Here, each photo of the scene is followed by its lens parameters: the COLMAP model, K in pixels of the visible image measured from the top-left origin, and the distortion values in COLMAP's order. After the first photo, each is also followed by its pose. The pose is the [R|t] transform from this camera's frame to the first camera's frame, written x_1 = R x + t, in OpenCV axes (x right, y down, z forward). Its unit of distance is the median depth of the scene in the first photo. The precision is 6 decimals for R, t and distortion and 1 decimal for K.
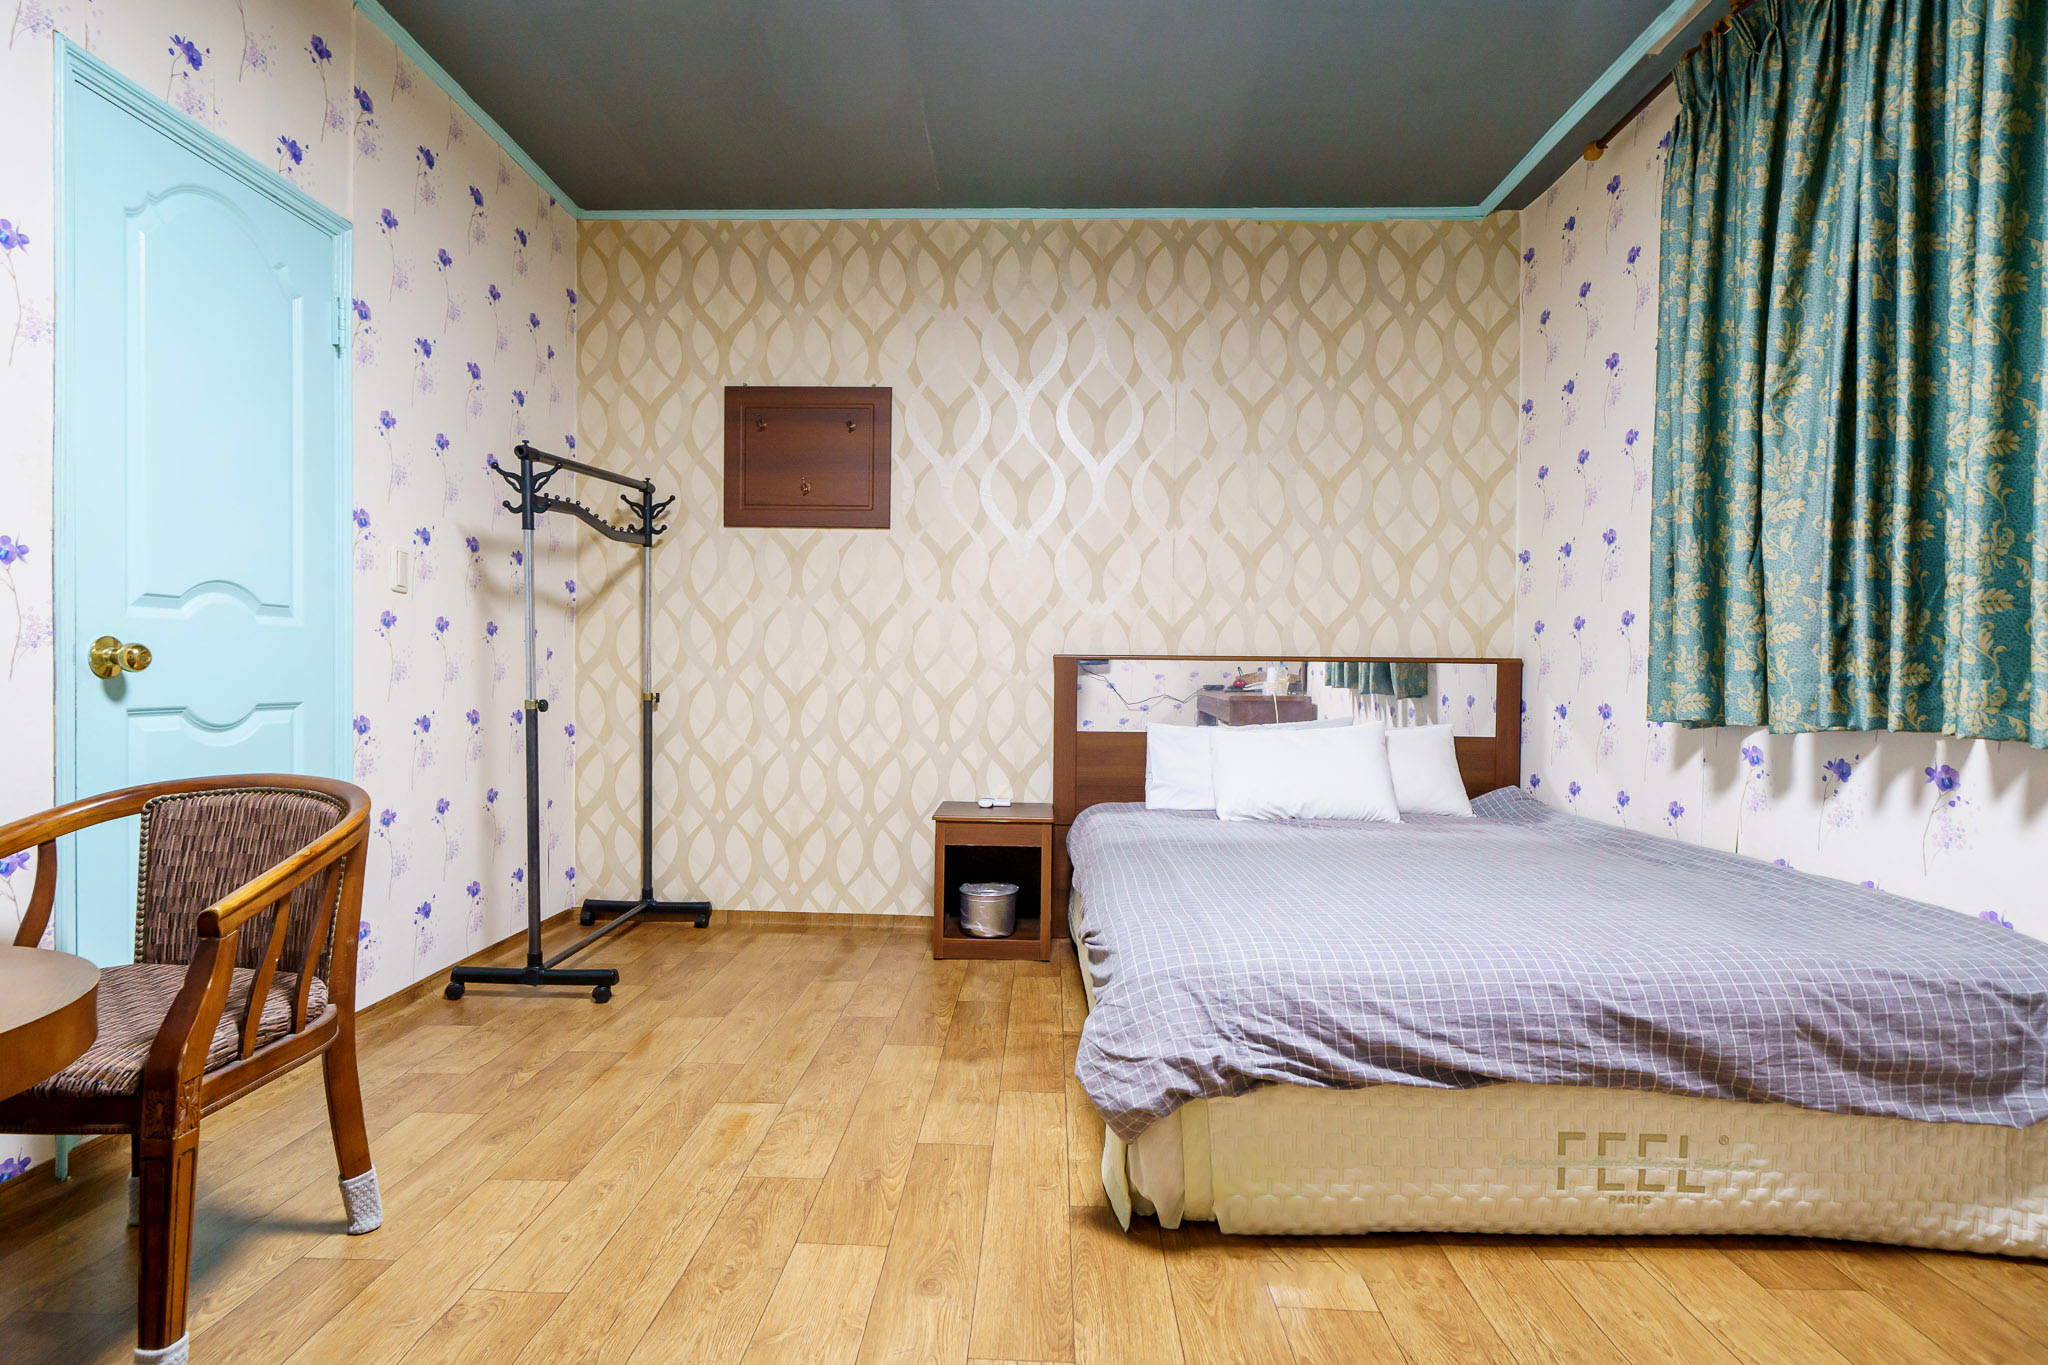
lens RADIAL K [[1084.1, 0, 1017.0], [0, 1084.1, 691.9], [0, 0, 1]] dist [0.000788, 0.001168]
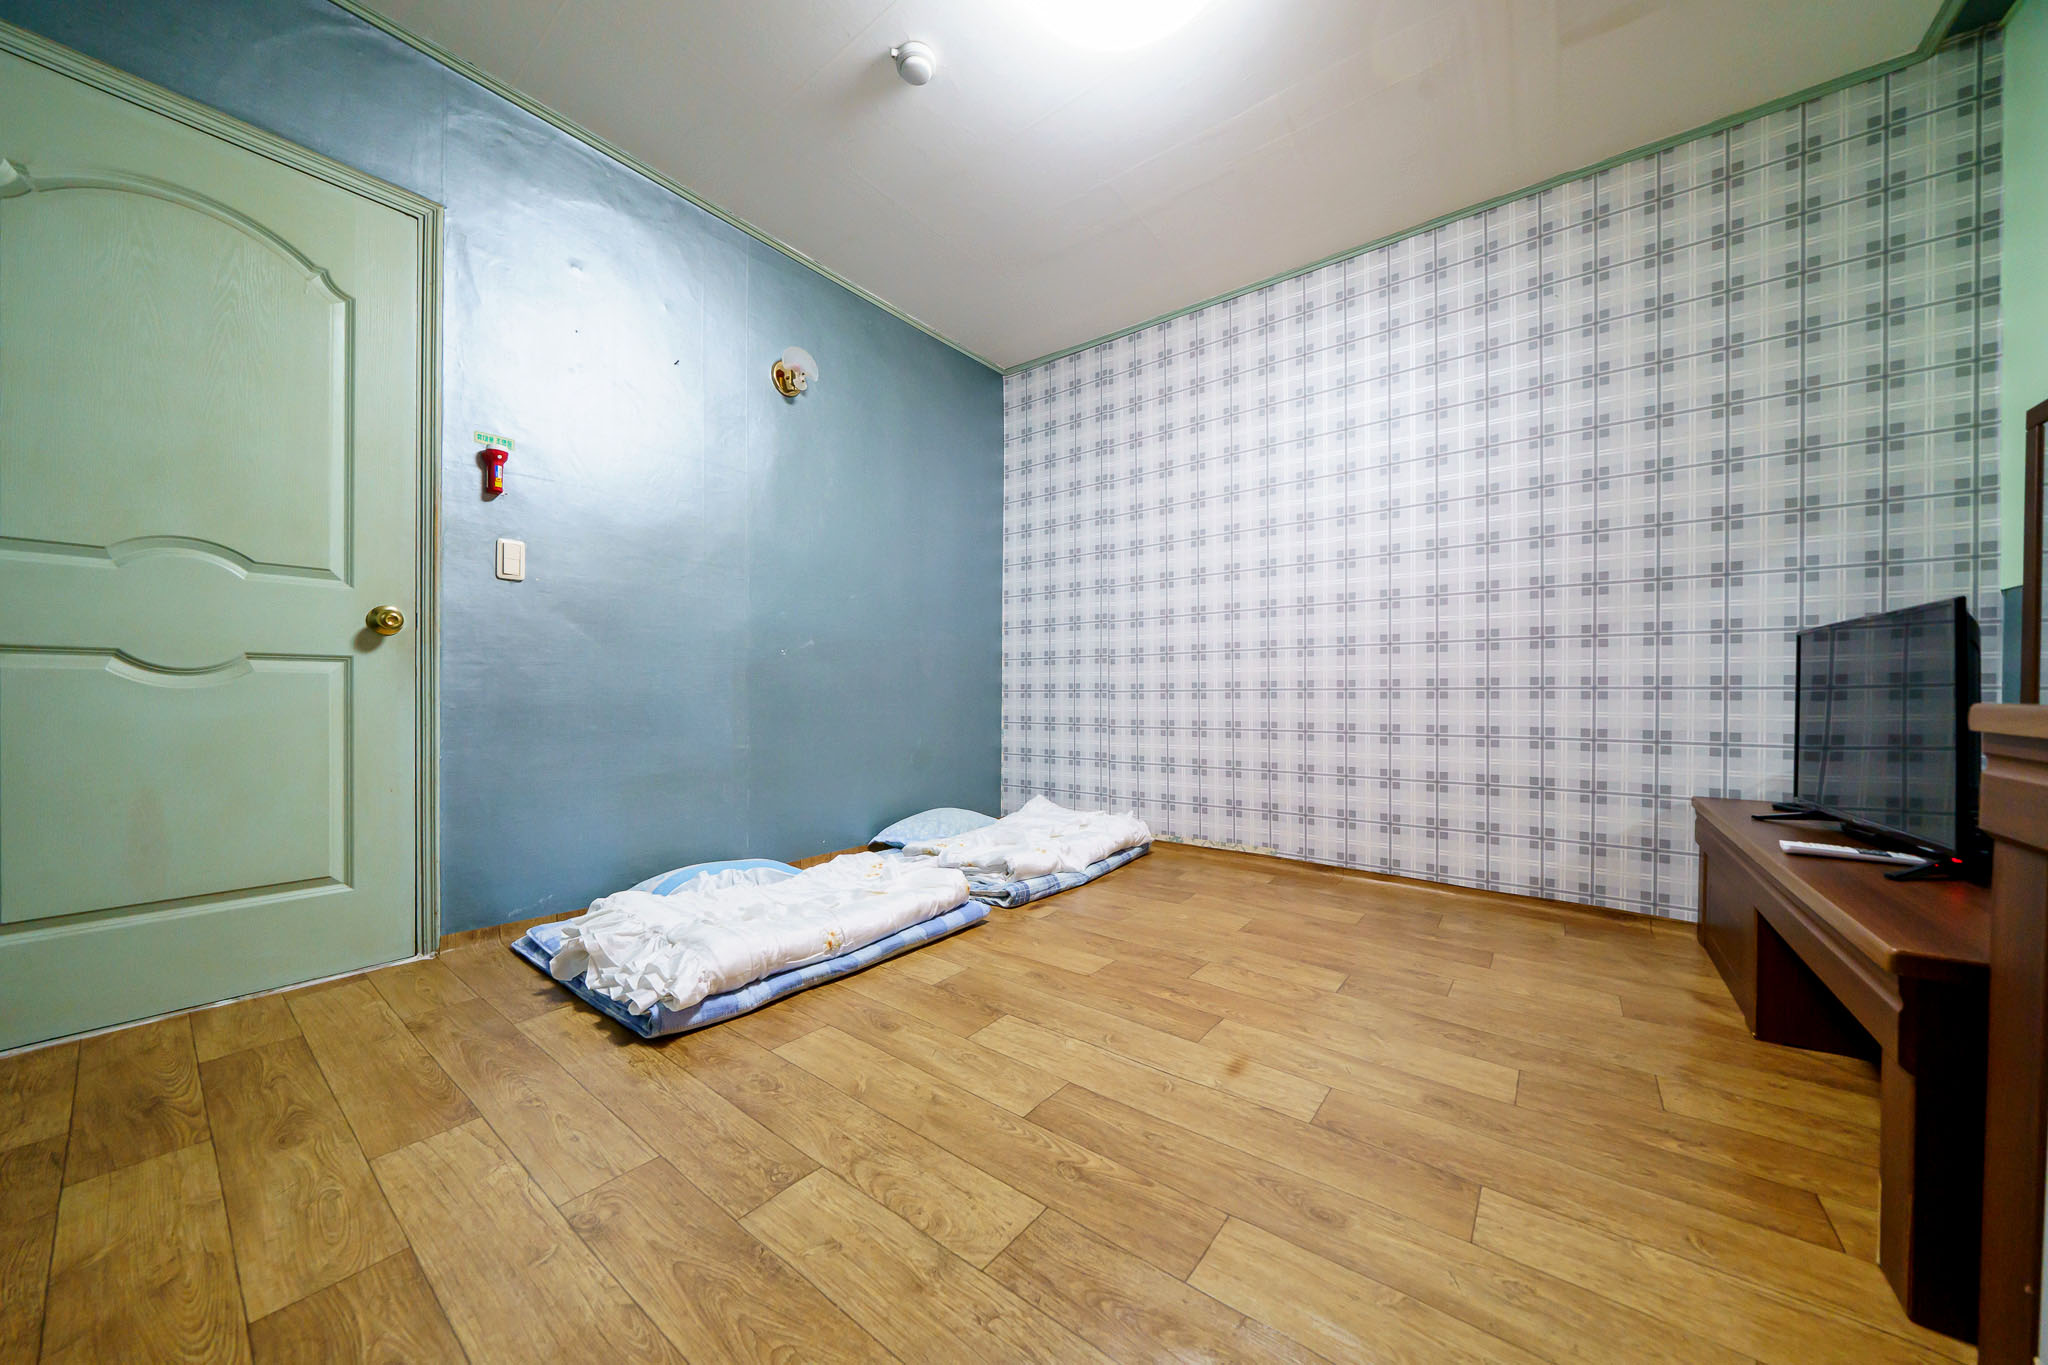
lens RADIAL K [[694.5, 0, 1013.8], [0, 694.5, 696.1], [0, 0, 1]] dist [-0.006179, 0.000407]
pose [[-0.595858, -0.002824, -0.803085, 0.406036], [-0.026410, 0.999522, 0.016081, 0.035616], [0.802655, 0.030791, -0.595648, 0.778887]]
